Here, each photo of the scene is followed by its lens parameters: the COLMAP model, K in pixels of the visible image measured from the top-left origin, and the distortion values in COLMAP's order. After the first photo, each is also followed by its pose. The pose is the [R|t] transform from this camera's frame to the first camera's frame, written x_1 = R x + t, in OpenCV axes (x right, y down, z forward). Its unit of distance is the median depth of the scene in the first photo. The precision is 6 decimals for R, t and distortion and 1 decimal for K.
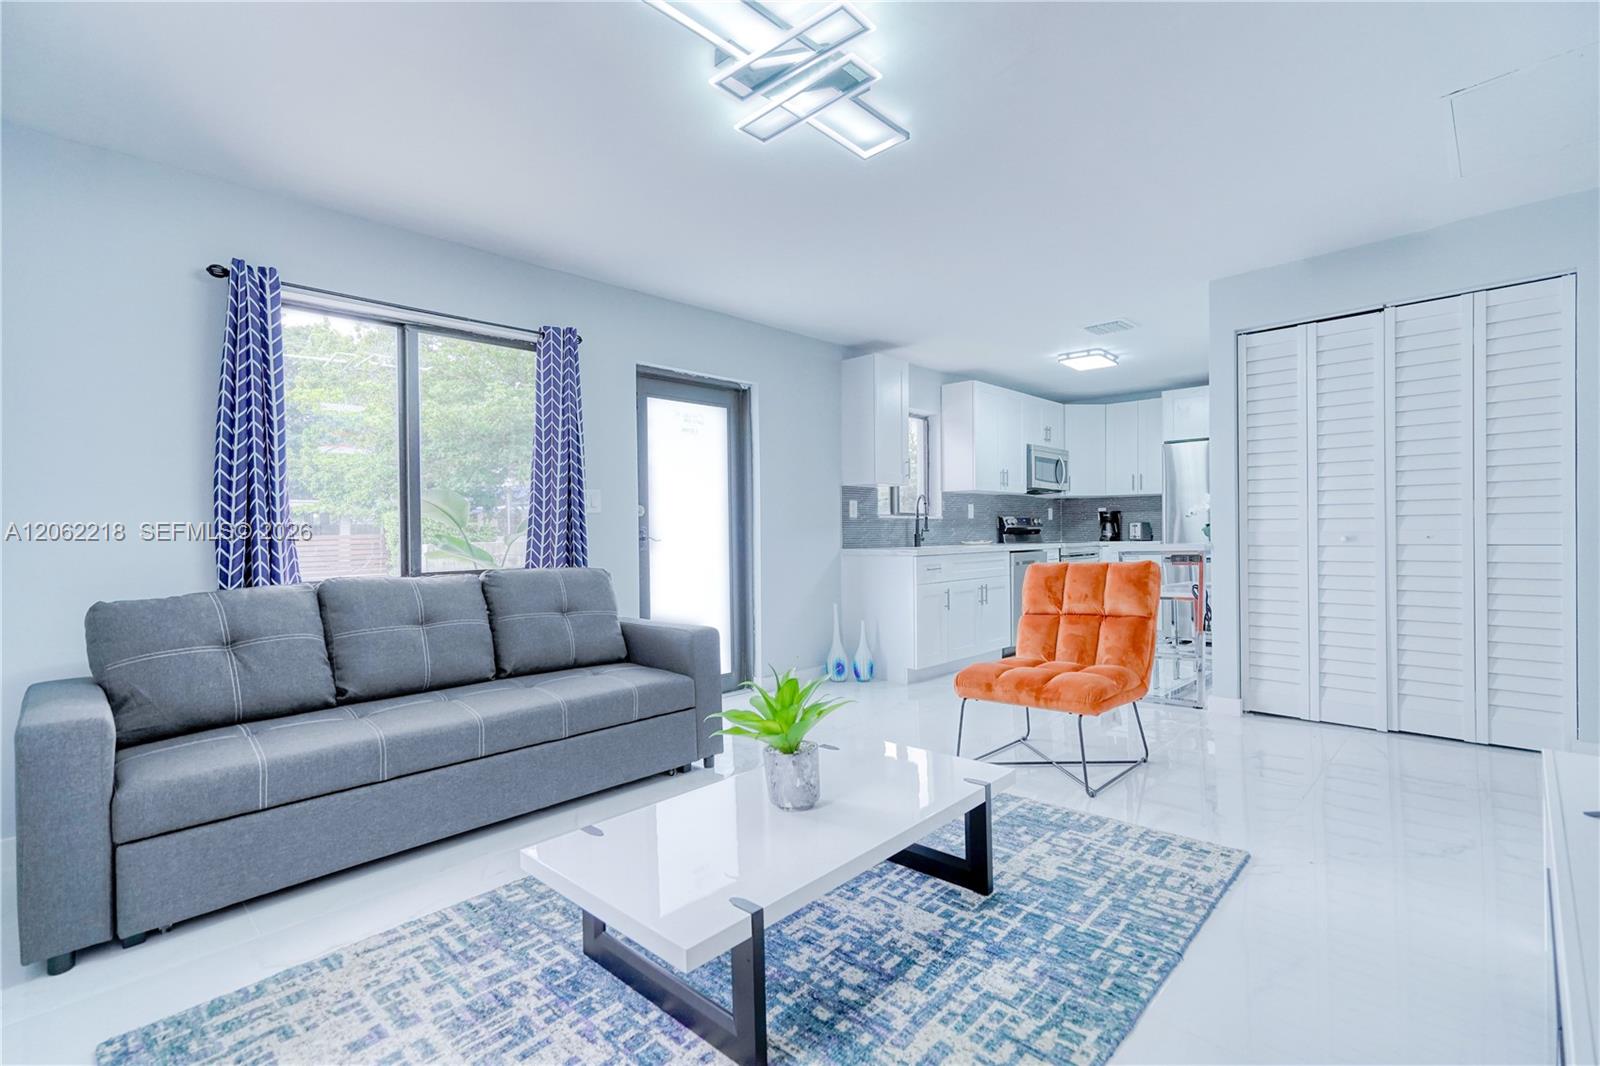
lens RADIAL K [[732.1, 0, 800.0], [0, 732.1, 533.0], [0, 0, 1]] dist [0.009725, 0.000108]
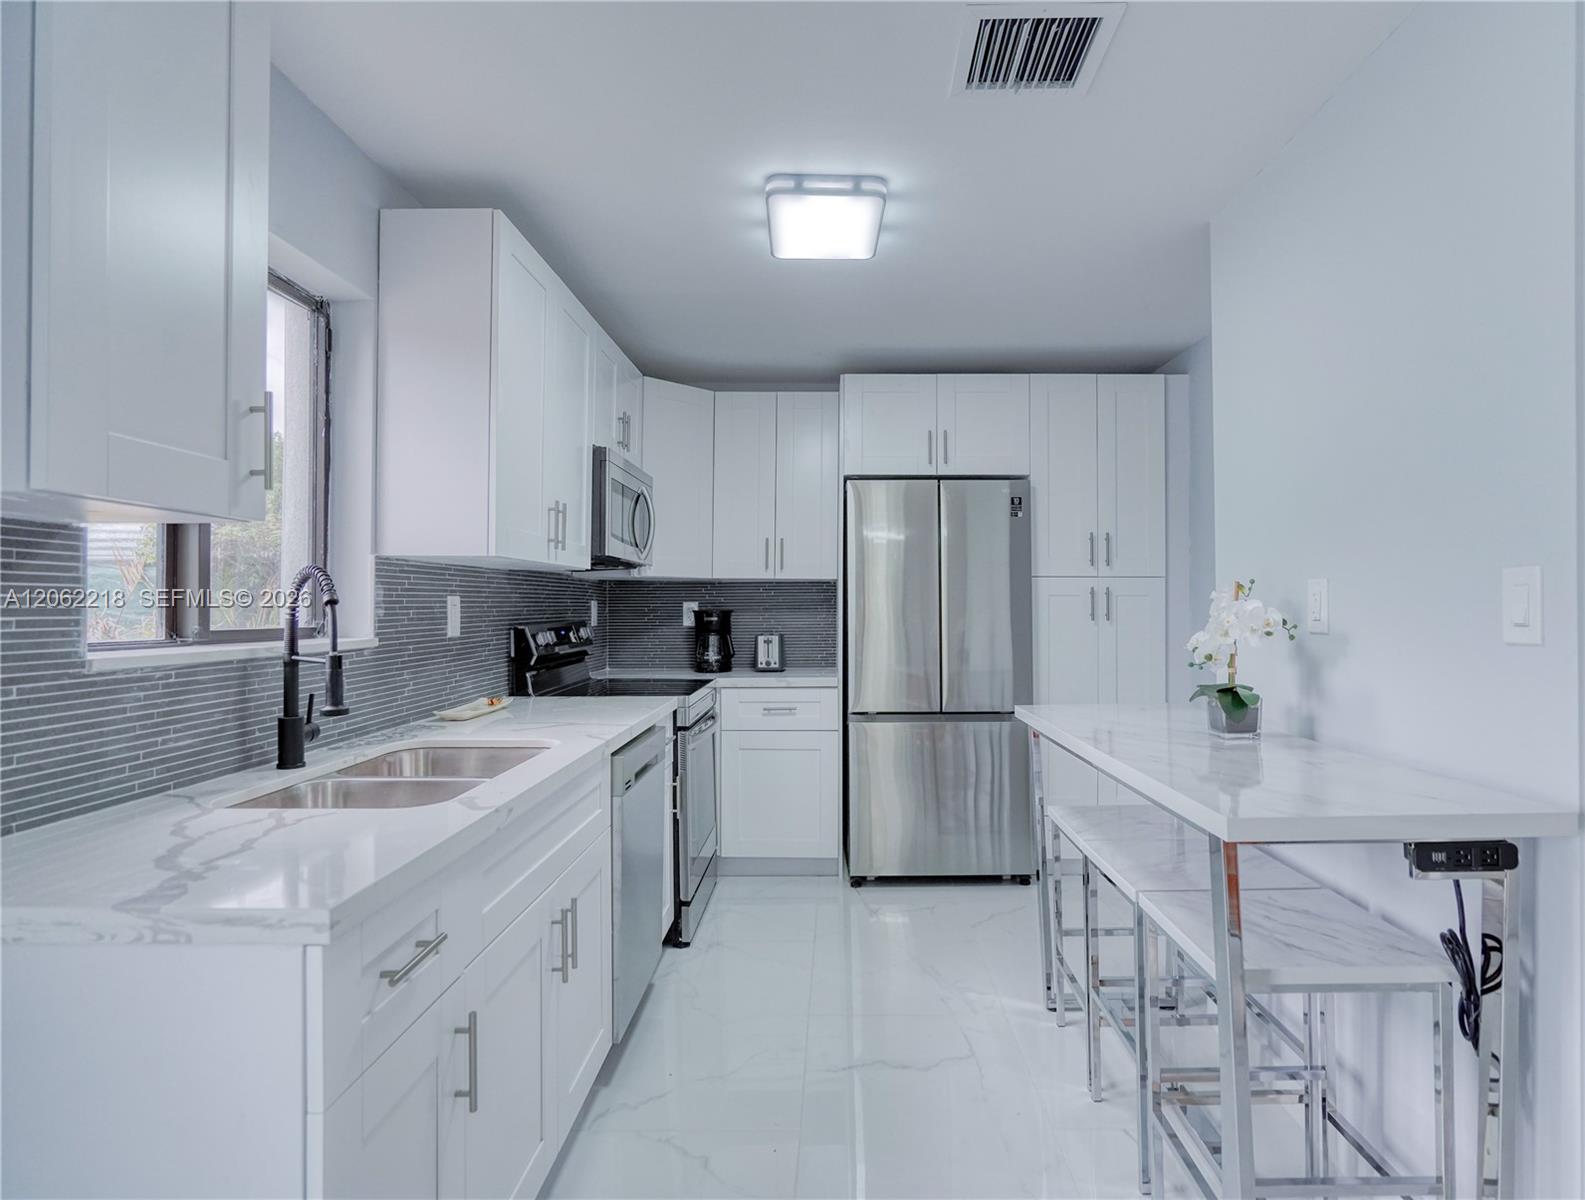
lens RADIAL K [[896.5, 0, 802.8], [0, 896.5, 599.9], [0, 0, 1]] dist [-0.004888, -0.001096]
pose [[0.750233, 0.015808, 0.660984, 0.094296], [-0.010448, 0.999873, -0.012054, -0.041400], [-0.661090, 0.002137, 0.750303, 0.700287]]
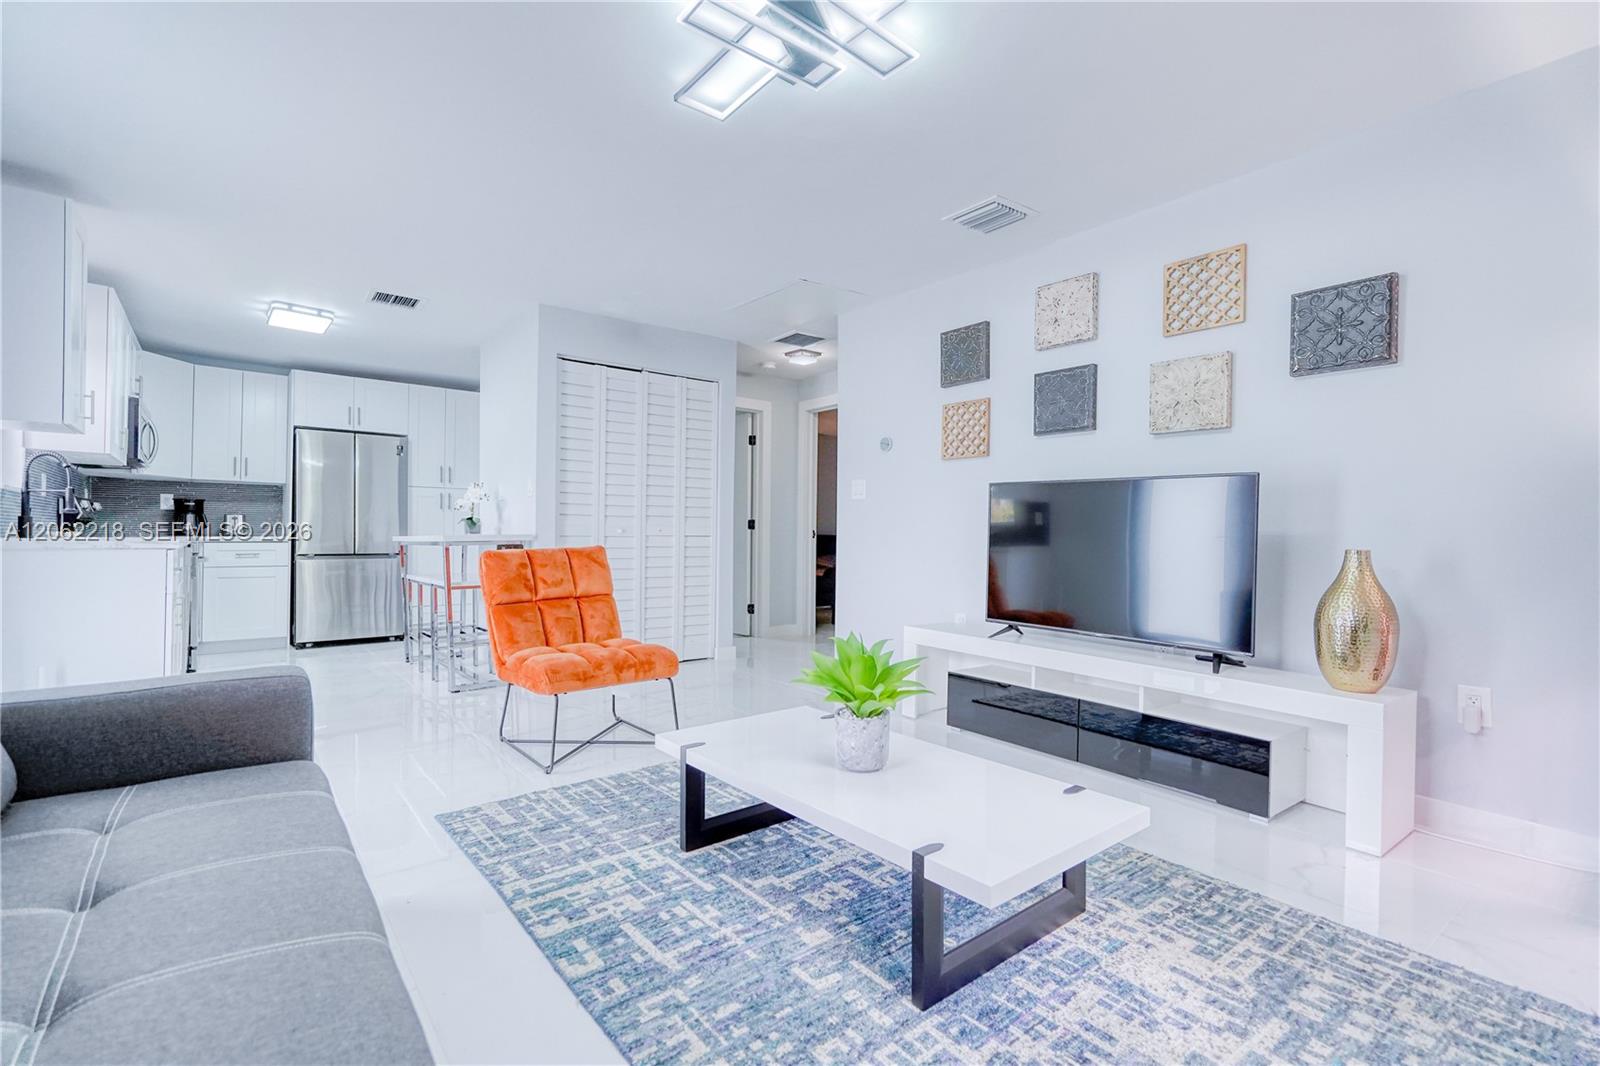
lens RADIAL K [[717.7, 0, 795.9], [0, 717.7, 530.5], [0, 0, 1]] dist [0.004126, 0.000301]
pose [[0.137139, 0.024672, 0.990245, -0.356508], [-0.009571, 0.999676, -0.023581, 0.023042], [-0.990506, -0.006243, 0.137330, 0.335513]]
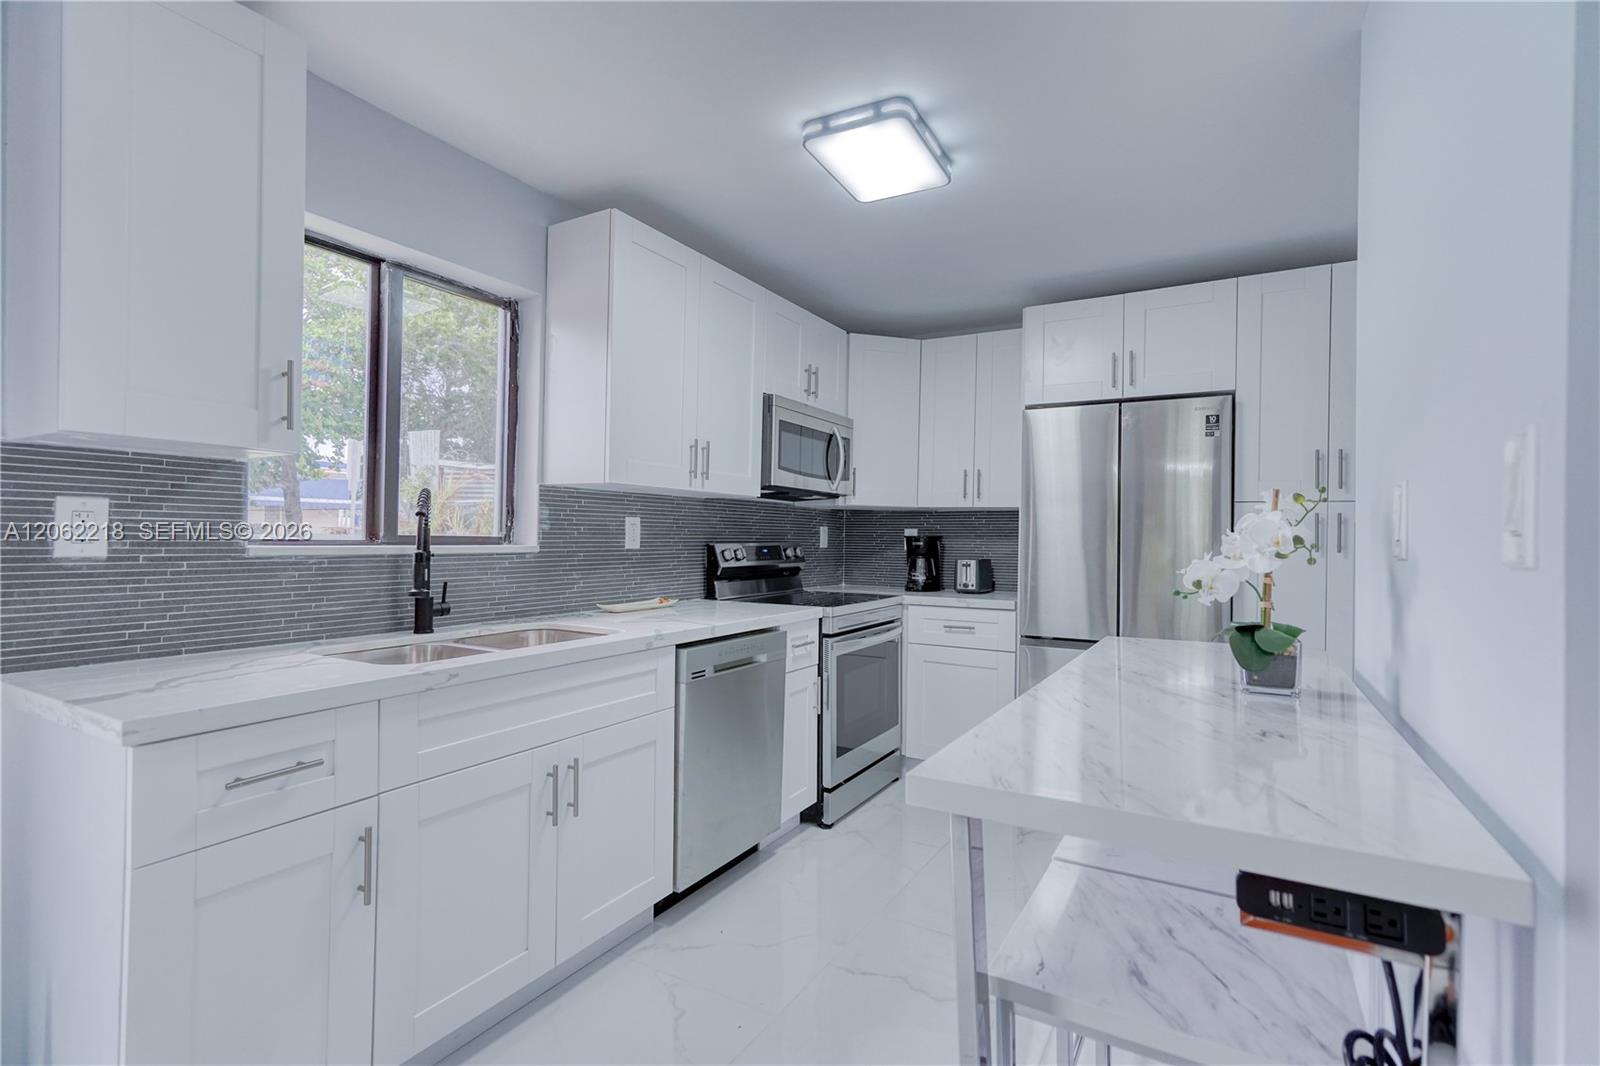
lens RADIAL K [[735.4, 0, 779.4], [0, 735.4, 533.7], [0, 0, 1]] dist [-0.009302, 0.000318]
pose [[0.978569, 0.026297, 0.204234, 0.280093], [-0.025917, 0.999654, -0.004536, -0.035892], [-0.204282, -0.000854, 0.978912, 0.662846]]
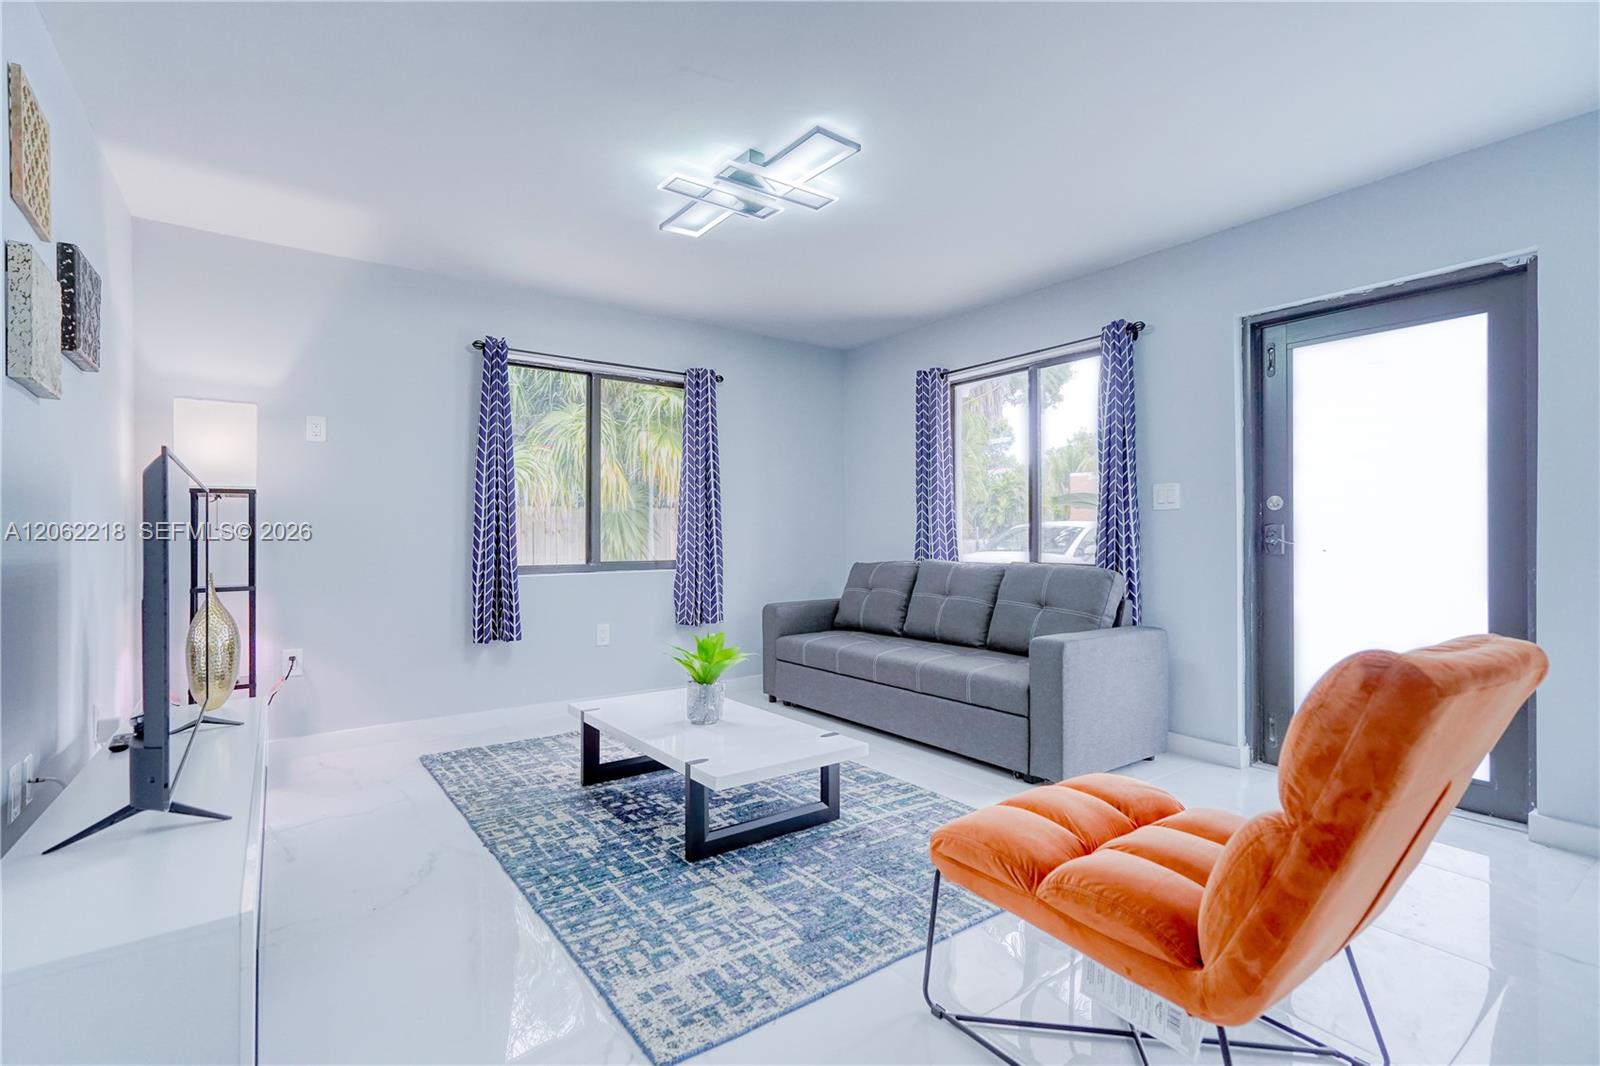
lens RADIAL K [[735.4, 0, 779.4], [0, 735.4, 533.7], [0, 0, 1]] dist [-0.009302, 0.000318]
pose [[-0.199116, 0.011139, -0.979913, 0.490411], [0.005234, 0.999933, 0.010303, -0.007062], [0.979962, -0.003077, -0.199161, 0.504761]]
